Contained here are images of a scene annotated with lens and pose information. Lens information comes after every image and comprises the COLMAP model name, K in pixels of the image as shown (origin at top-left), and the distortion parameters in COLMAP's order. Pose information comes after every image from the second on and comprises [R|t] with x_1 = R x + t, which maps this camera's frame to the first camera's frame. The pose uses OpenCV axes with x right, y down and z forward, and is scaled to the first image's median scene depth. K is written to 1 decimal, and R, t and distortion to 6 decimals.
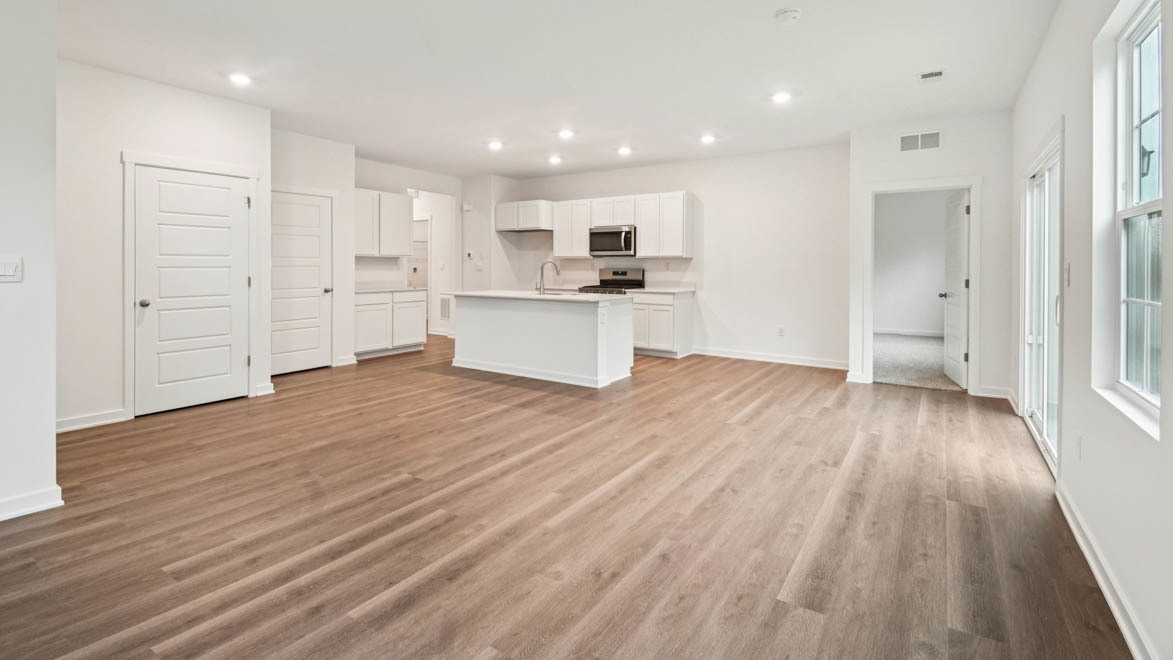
lens RADIAL K [[529.9, 0, 586.5], [0, 529.9, 330.0], [0, 0, 1]] dist [-0.003153, -0.000223]
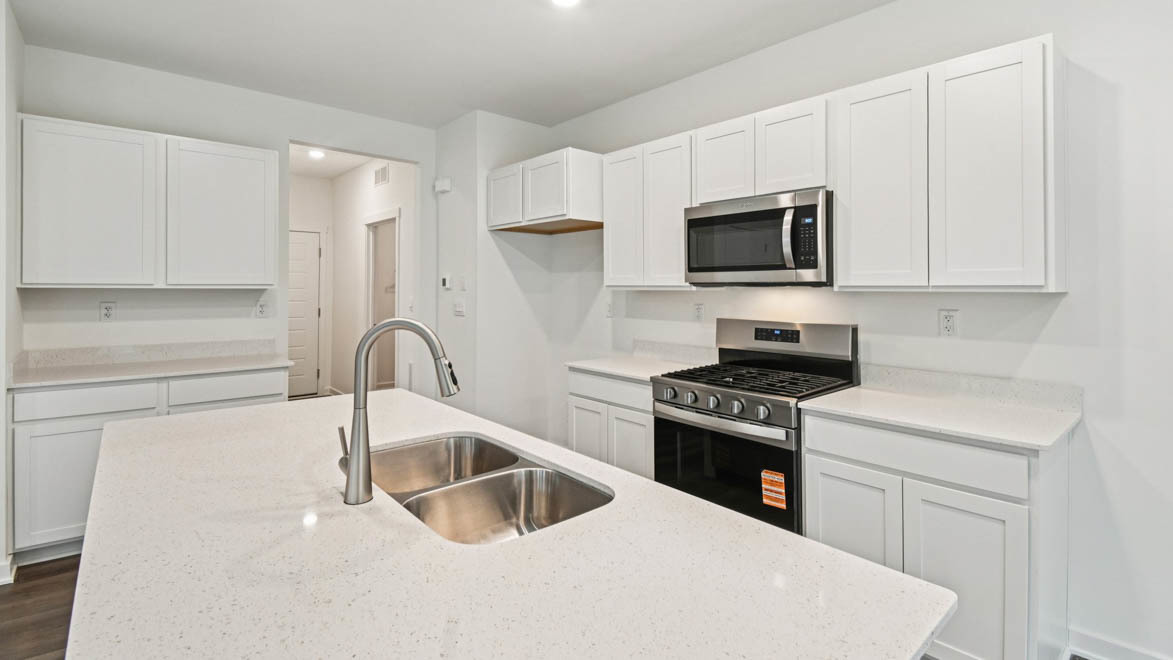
lens RADIAL K [[528.0, 0, 586.9], [0, 528.0, 286.2], [0, 0, 1]] dist [-0.000699, -0.000136]
pose [[0.962650, -0.000190, -0.270750, 0.037749], [-0.034493, 0.991766, -0.123334, -0.093246], [0.268544, 0.128067, 0.954716, 0.645638]]
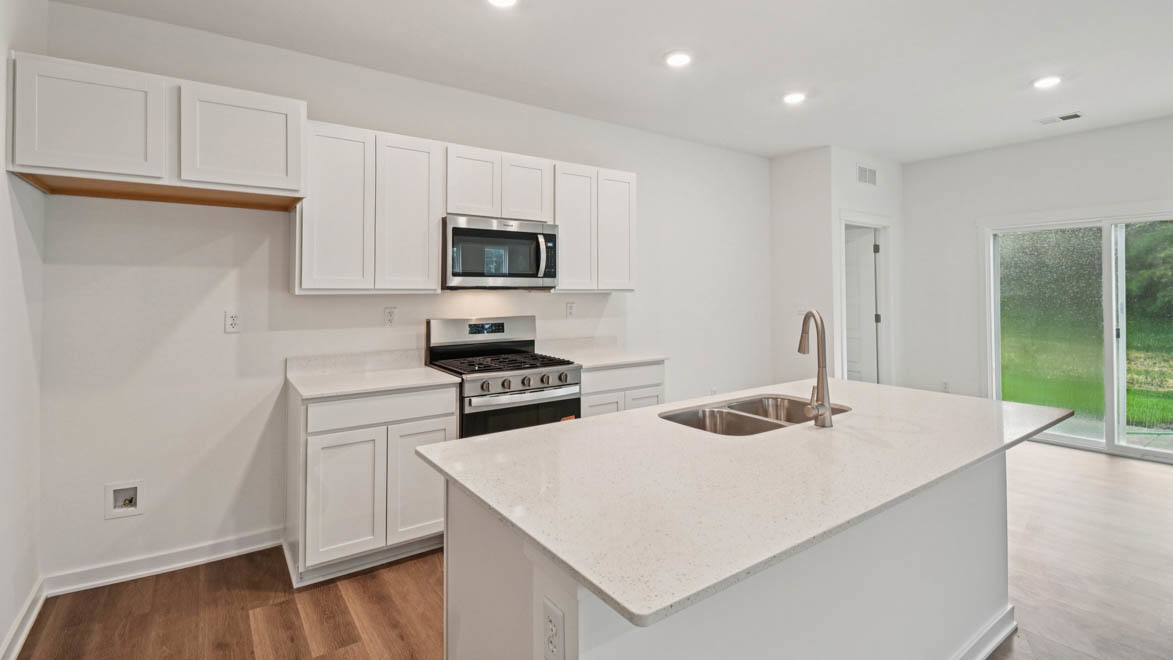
lens RADIAL K [[535.1, 0, 587.7], [0, 535.1, 281.2], [0, 0, 1]] dist [0.001993, 0.000485]
pose [[0.358854, 0.014605, 0.933280, -0.317861], [0.117426, 0.991227, -0.060663, -0.110511], [-0.925978, 0.131361, 0.353991, 0.776669]]
